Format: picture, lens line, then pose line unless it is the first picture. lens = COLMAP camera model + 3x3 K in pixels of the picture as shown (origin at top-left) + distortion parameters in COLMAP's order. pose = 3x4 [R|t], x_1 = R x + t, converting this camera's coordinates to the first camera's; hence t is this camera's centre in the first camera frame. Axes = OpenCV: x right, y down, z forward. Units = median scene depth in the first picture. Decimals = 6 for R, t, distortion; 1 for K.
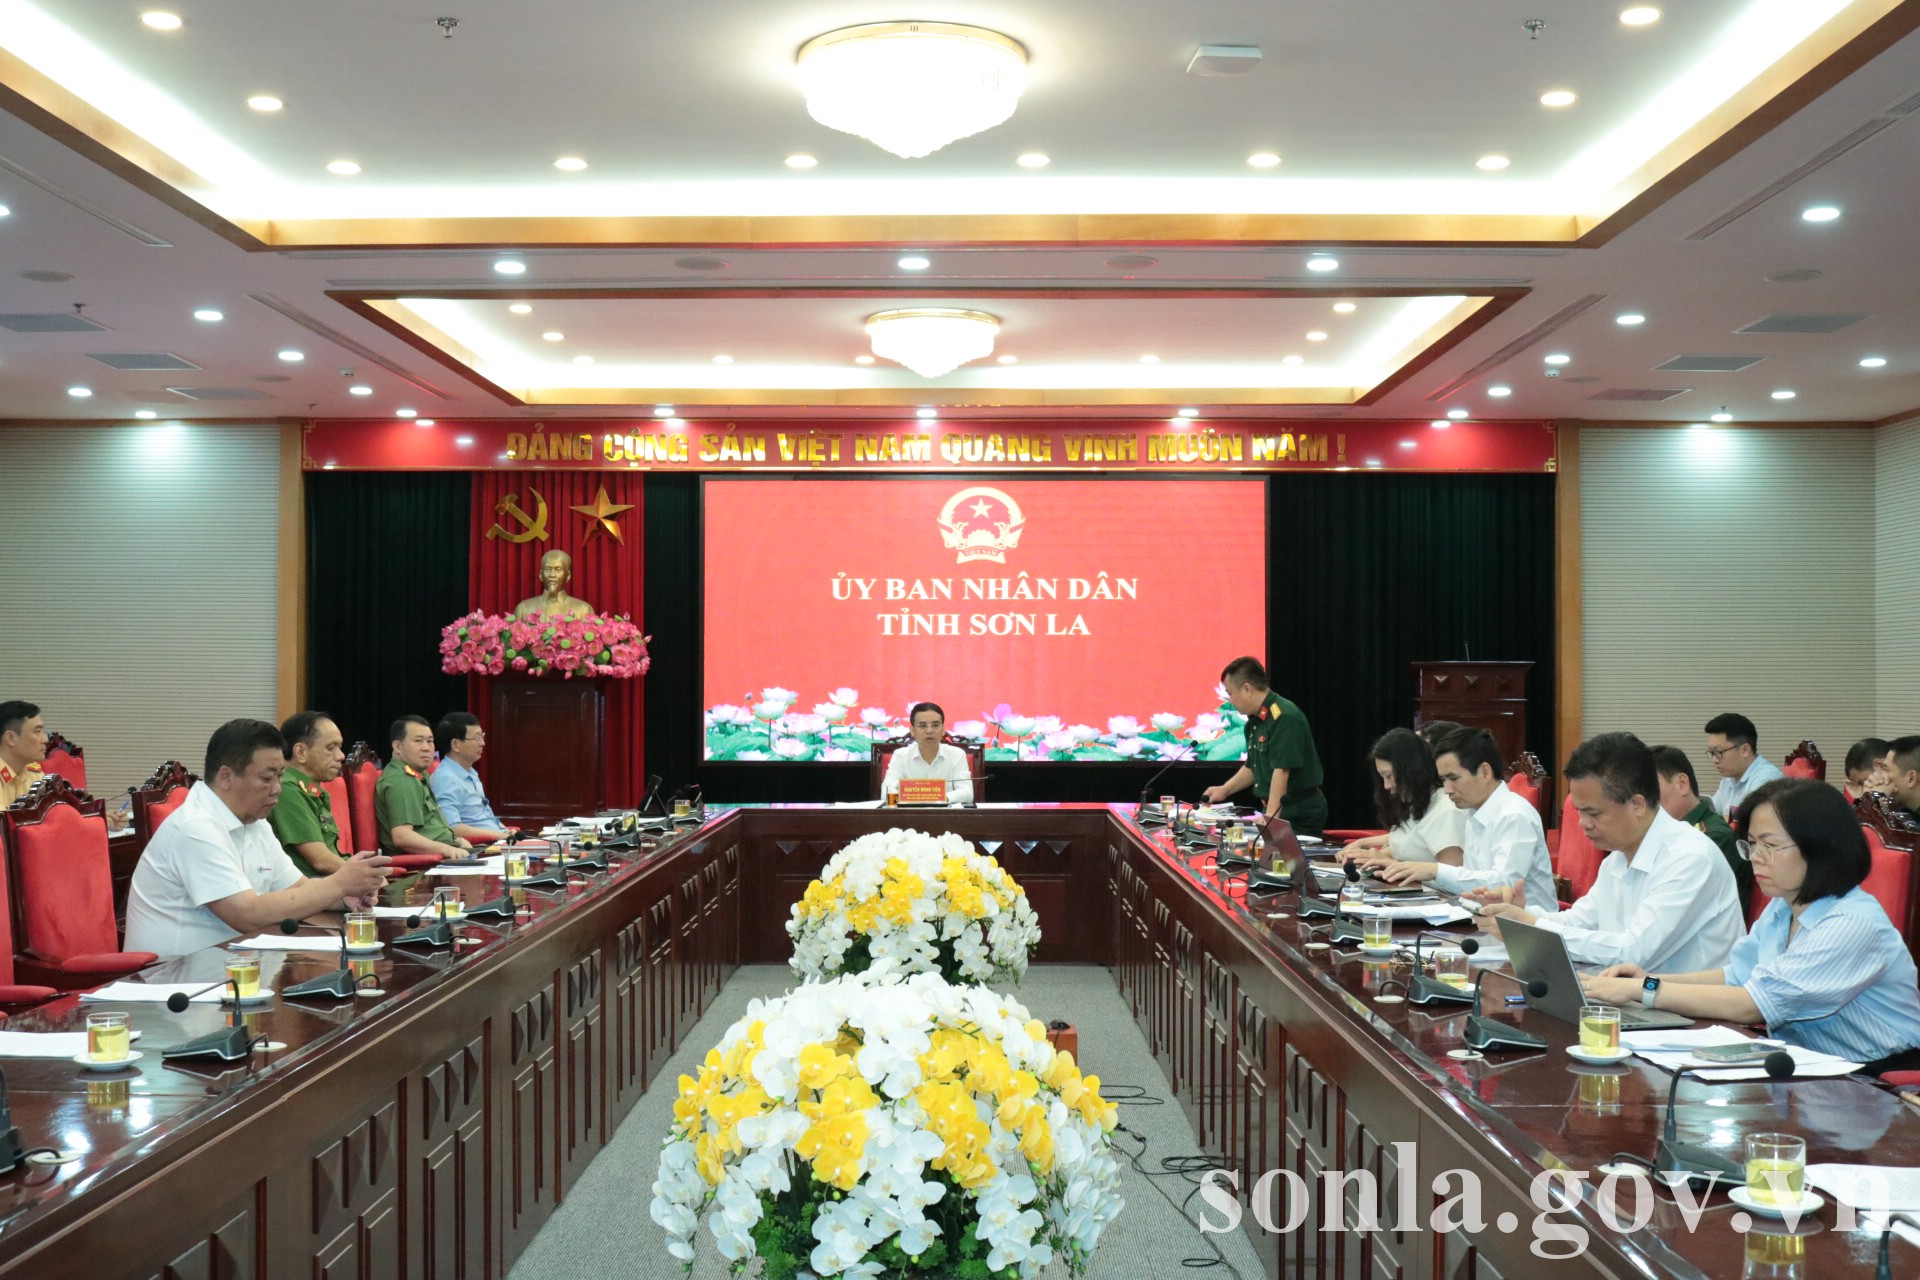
lens RADIAL K [[2132.0, 0, 960.2], [0, 2132.0, 643.4], [0, 0, 1]] dist [-0.002323, 0.000000]
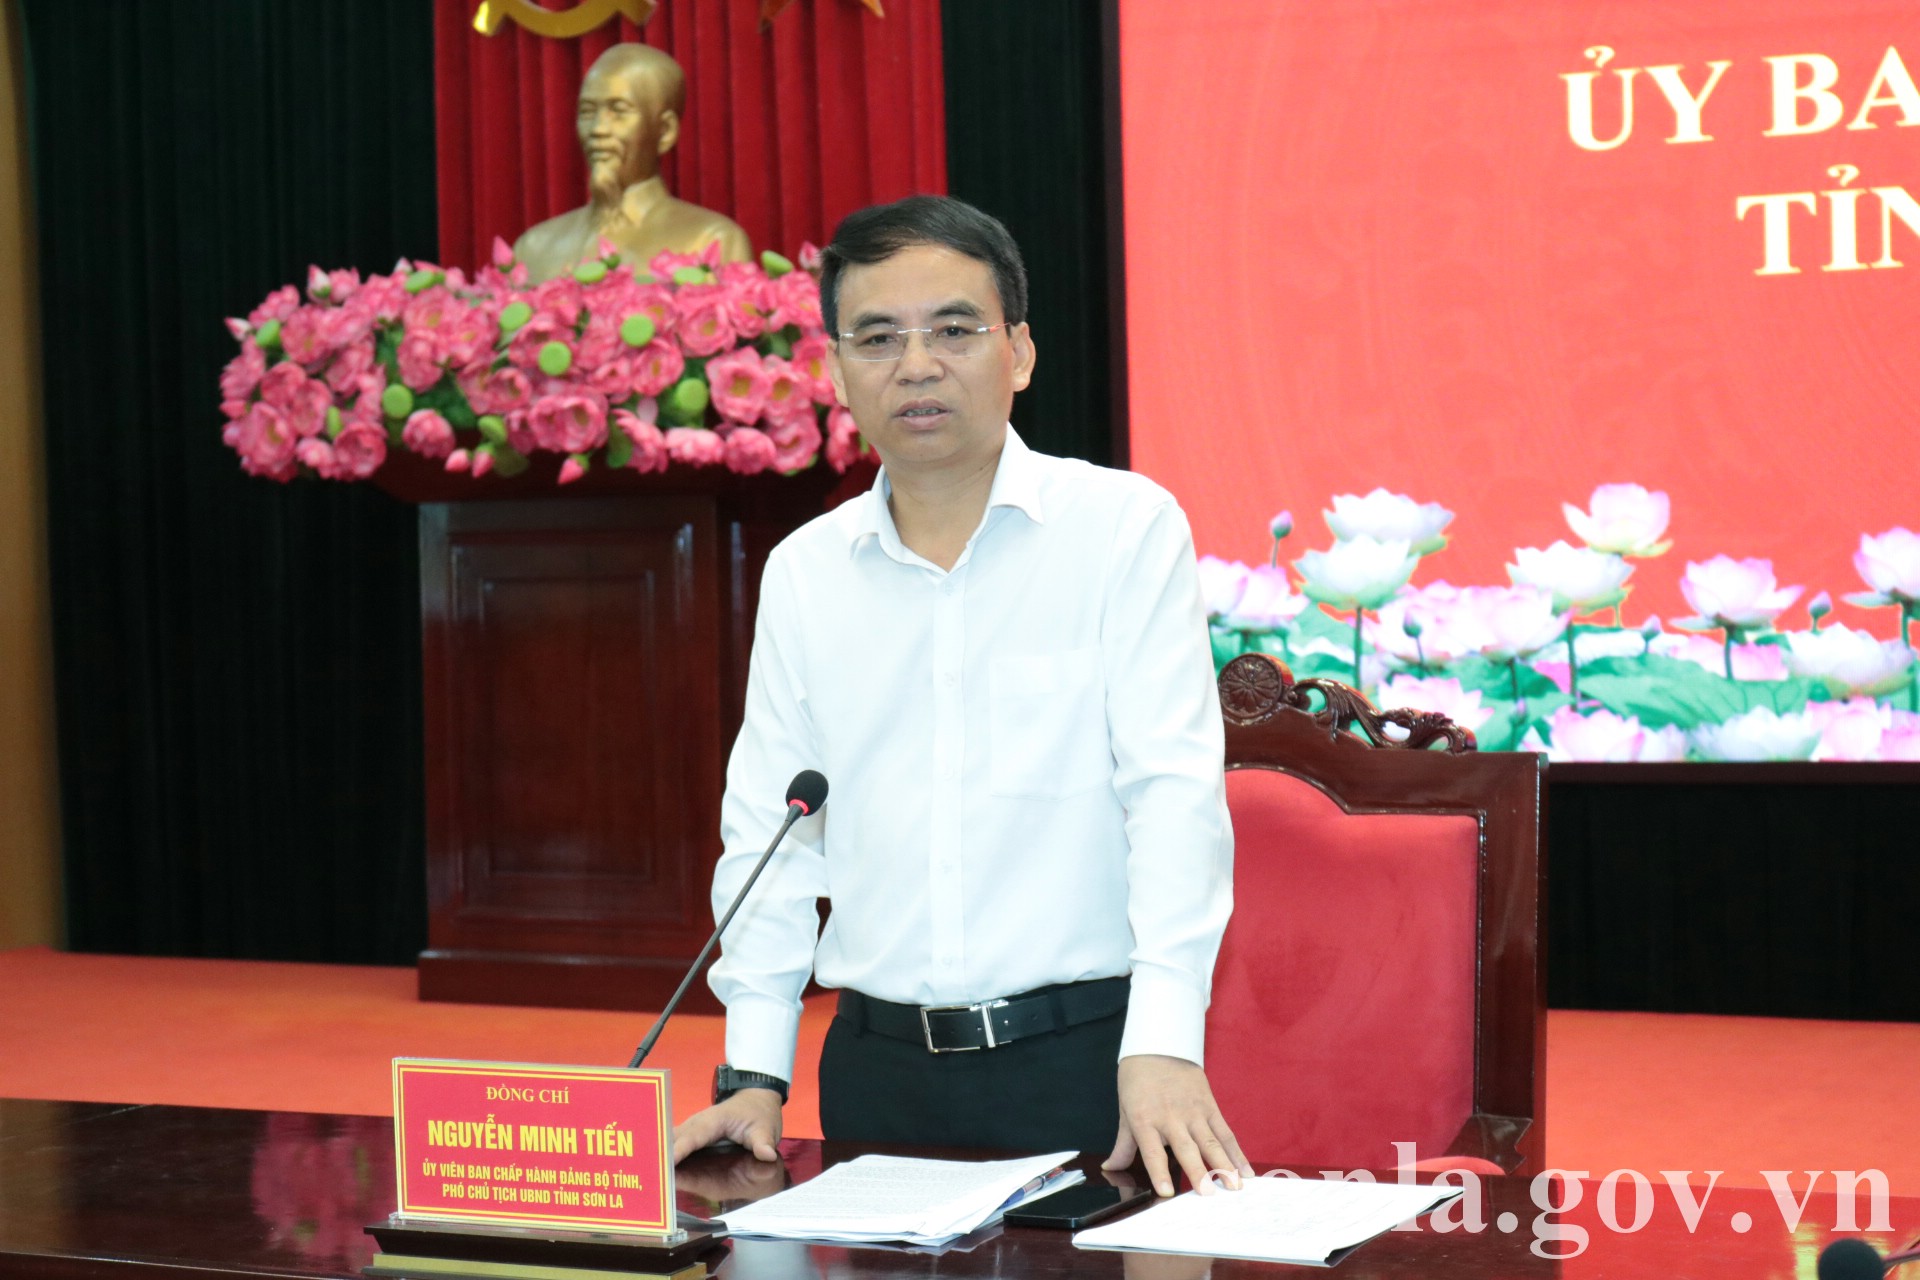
lens RADIAL K [[3913.8, 0, 959.6], [0, 3913.8, 642.3], [0, 0, 1]] dist [0.070544, 0.000000]
pose [[0.897079, -0.013260, -0.441671, 0.086995], [0.036820, 0.998317, 0.044813, 0.015540], [0.440334, -0.056464, 0.896057, 0.527151]]
